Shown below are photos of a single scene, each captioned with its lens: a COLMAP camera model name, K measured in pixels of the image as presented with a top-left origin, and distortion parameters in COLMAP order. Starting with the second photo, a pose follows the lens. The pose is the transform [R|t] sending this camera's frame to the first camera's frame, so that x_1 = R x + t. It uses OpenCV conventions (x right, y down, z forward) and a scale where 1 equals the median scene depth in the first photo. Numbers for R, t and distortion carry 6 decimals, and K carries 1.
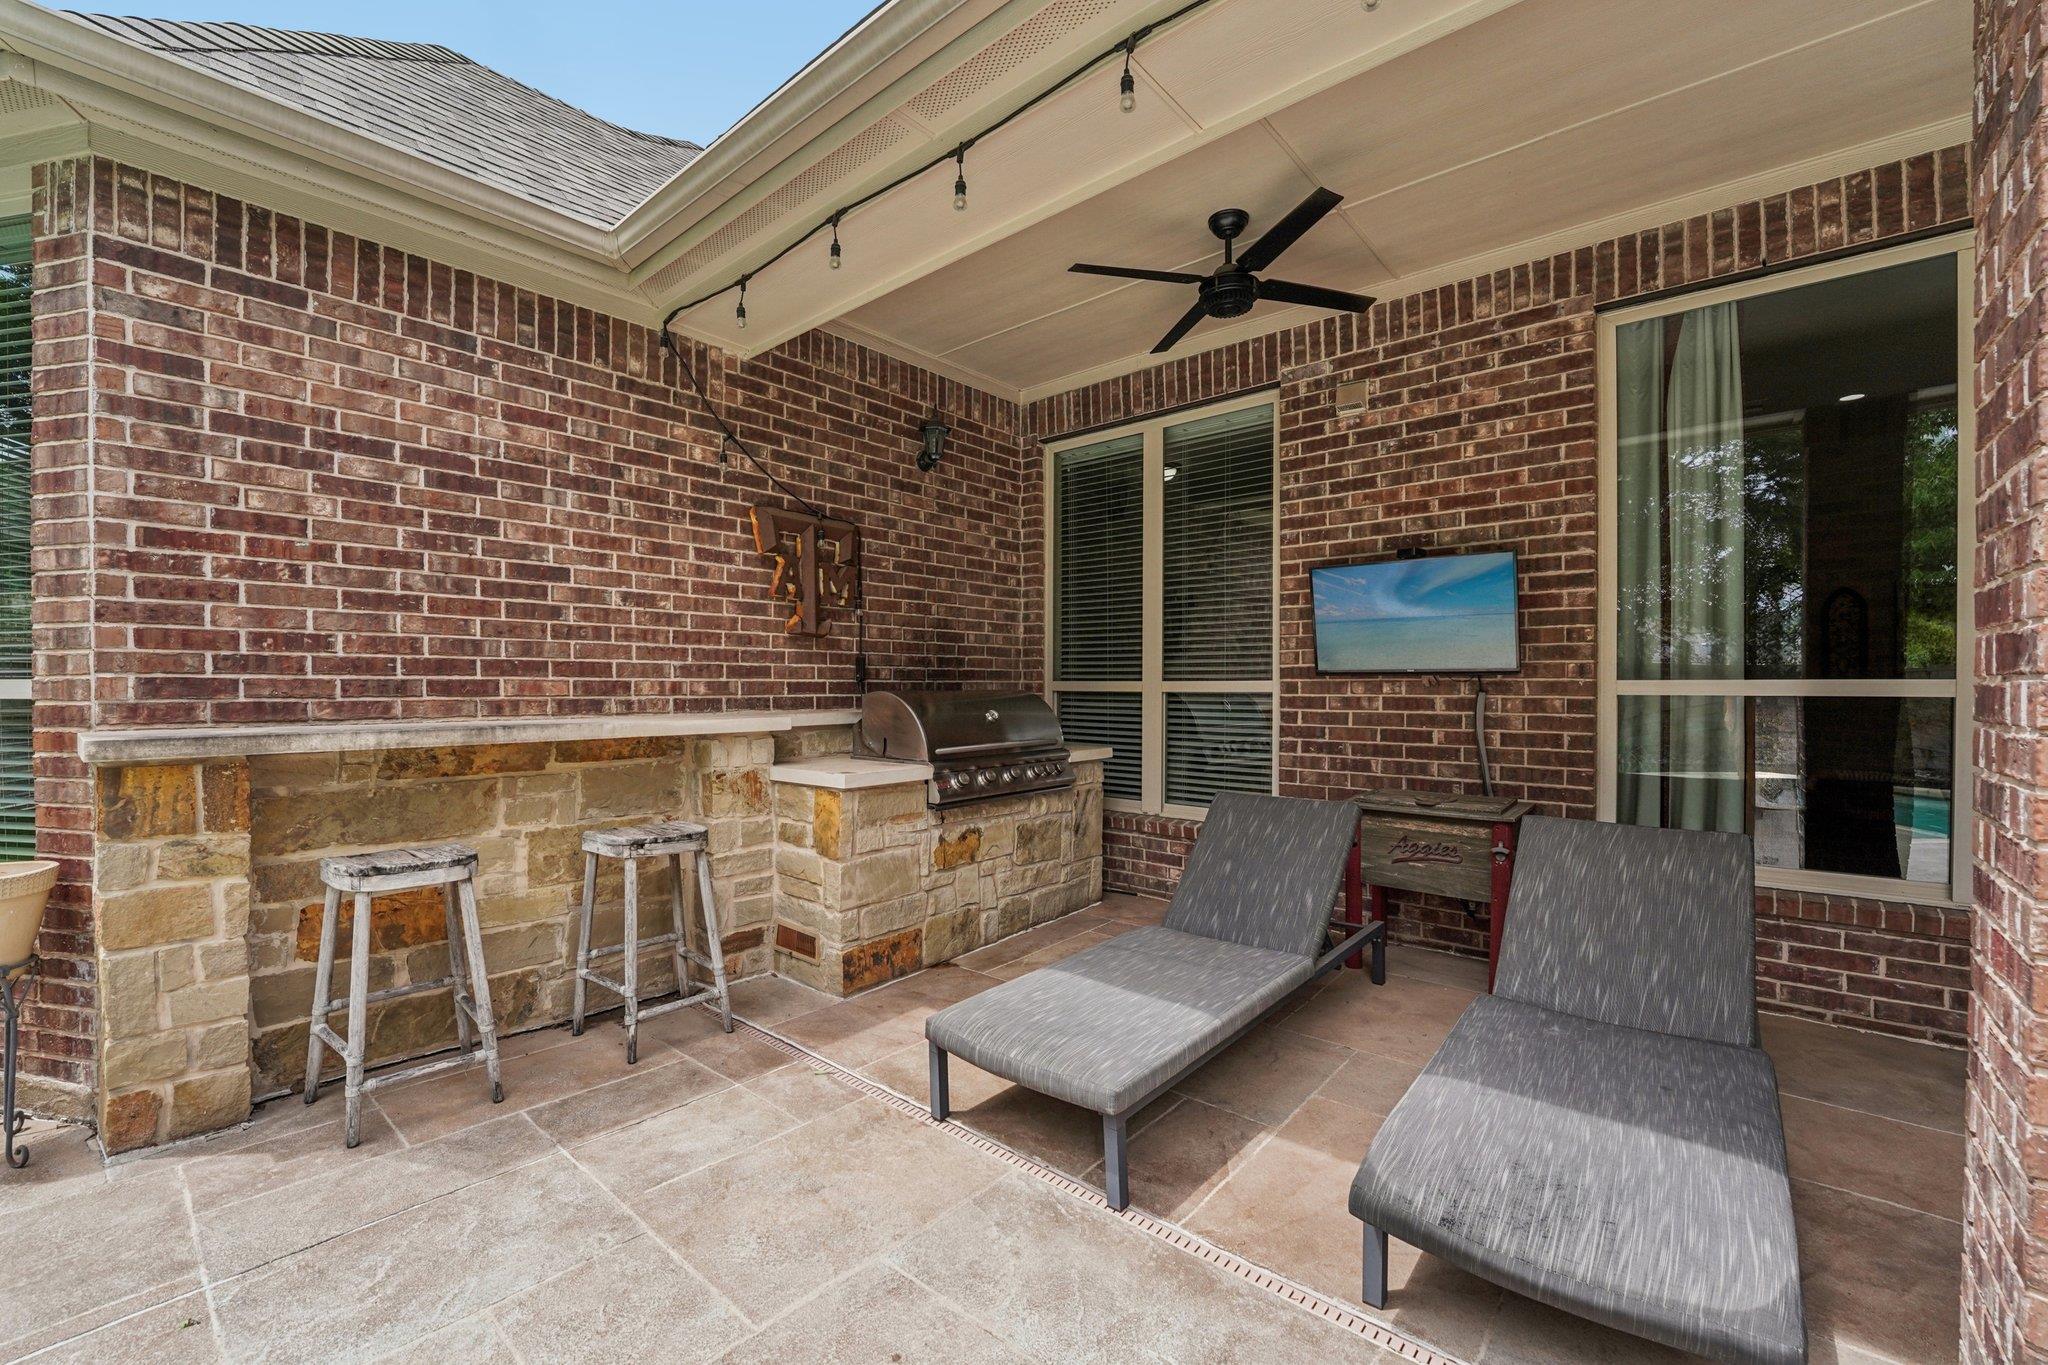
lens RADIAL K [[840.6, 0, 1016.8], [0, 840.6, 671.7], [0, 0, 1]] dist [-0.029971, 0.005940]
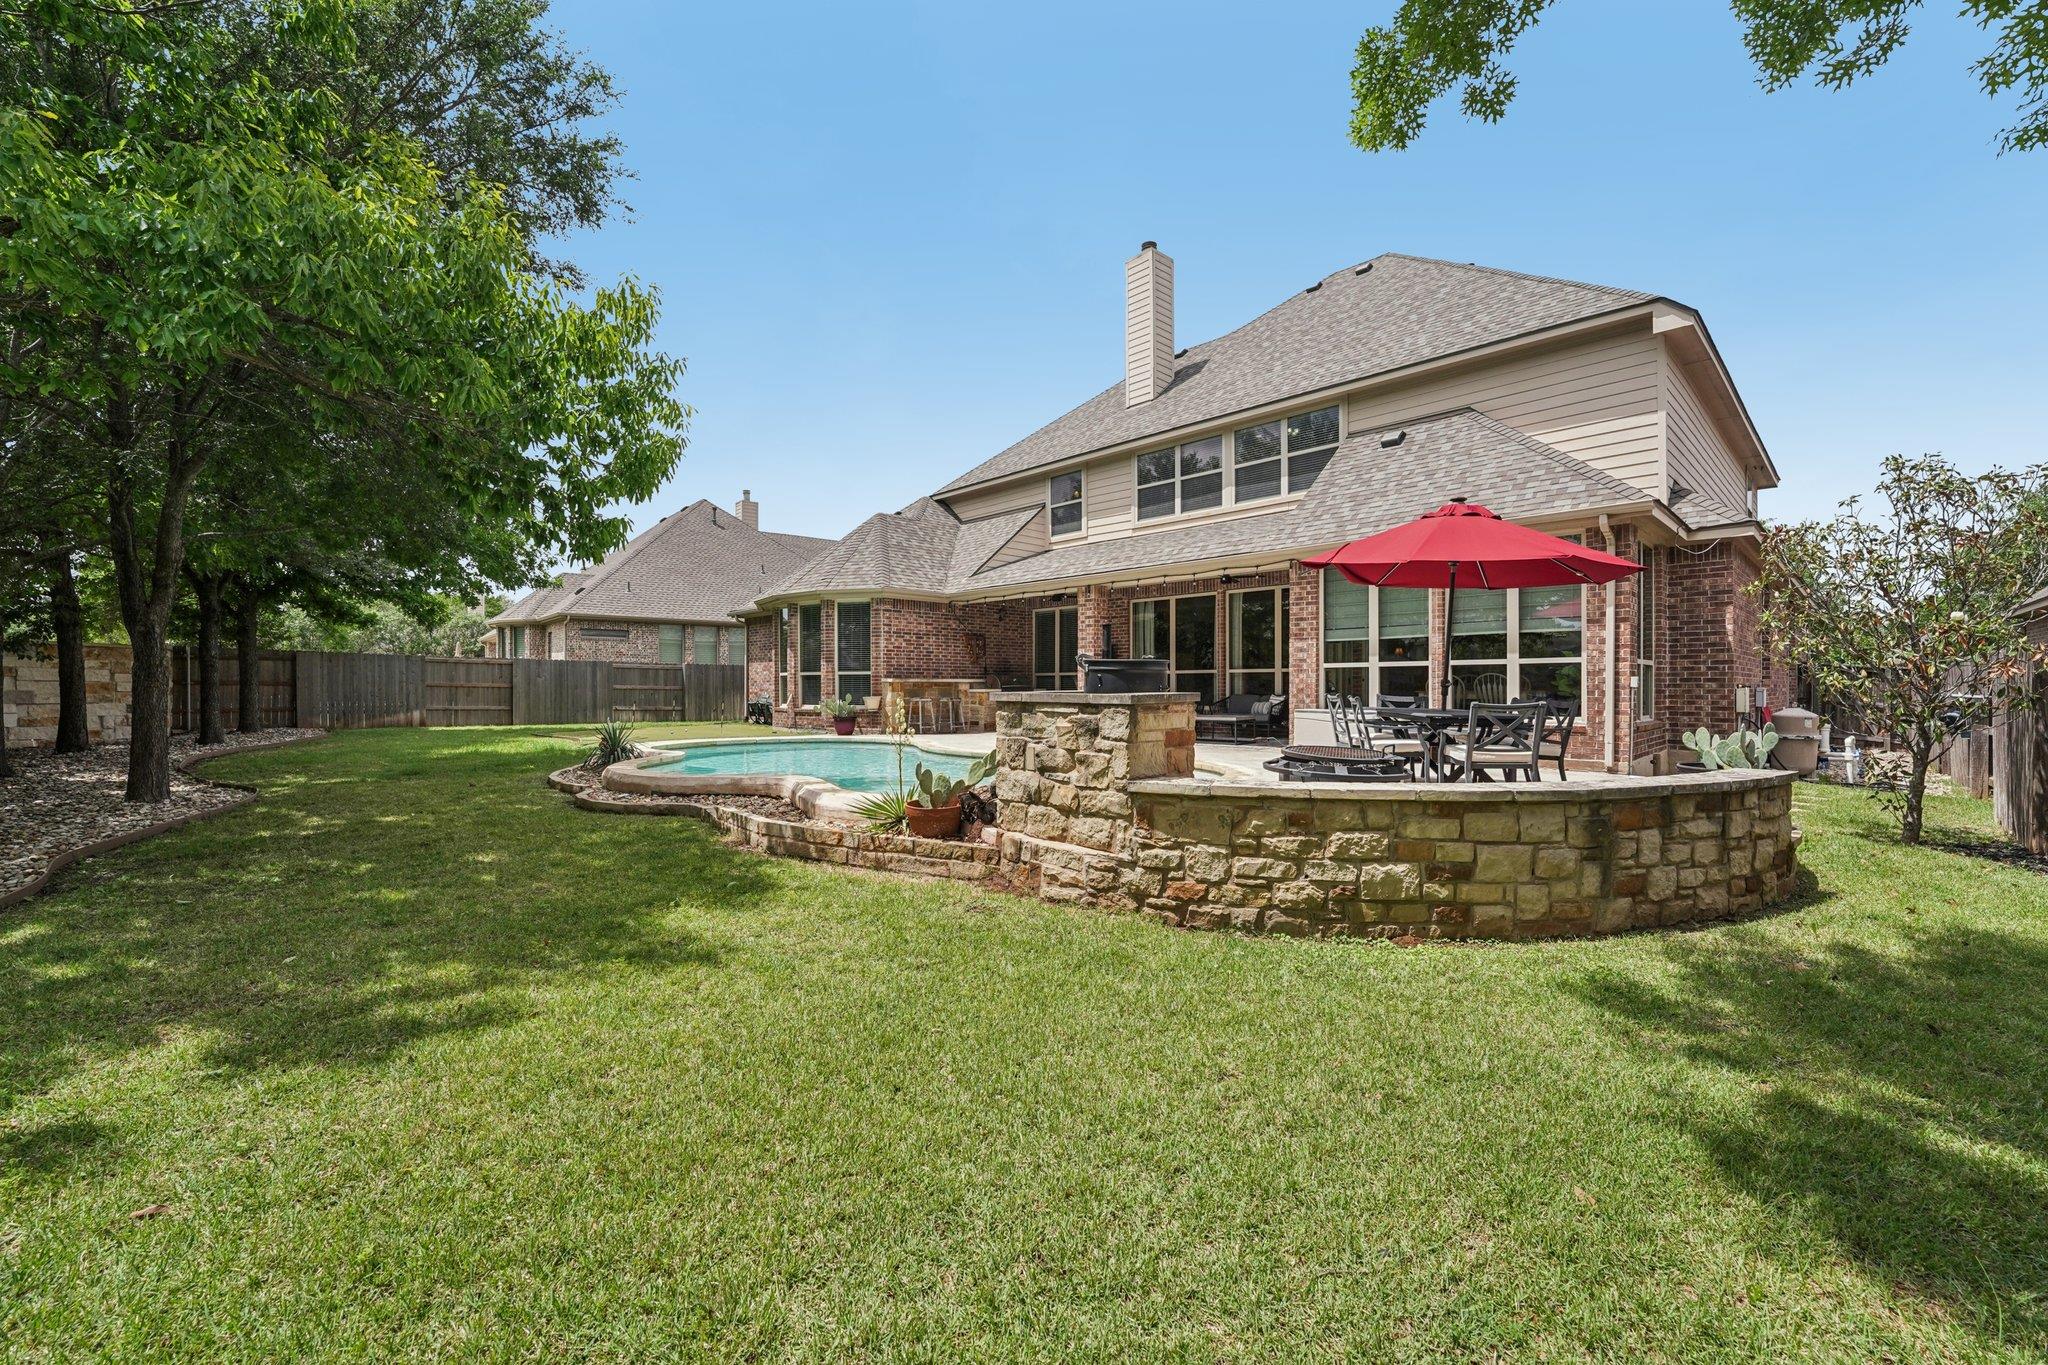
lens RADIAL K [[840.6, 0, 1016.8], [0, 840.6, 671.7], [0, 0, 1]] dist [-0.029971, 0.005940]
pose [[0.994516, -0.004458, -0.104487, 0.512188], [0.003733, 0.999968, -0.007133, 0.045720], [0.104516, 0.006704, 0.994501, -3.958431]]
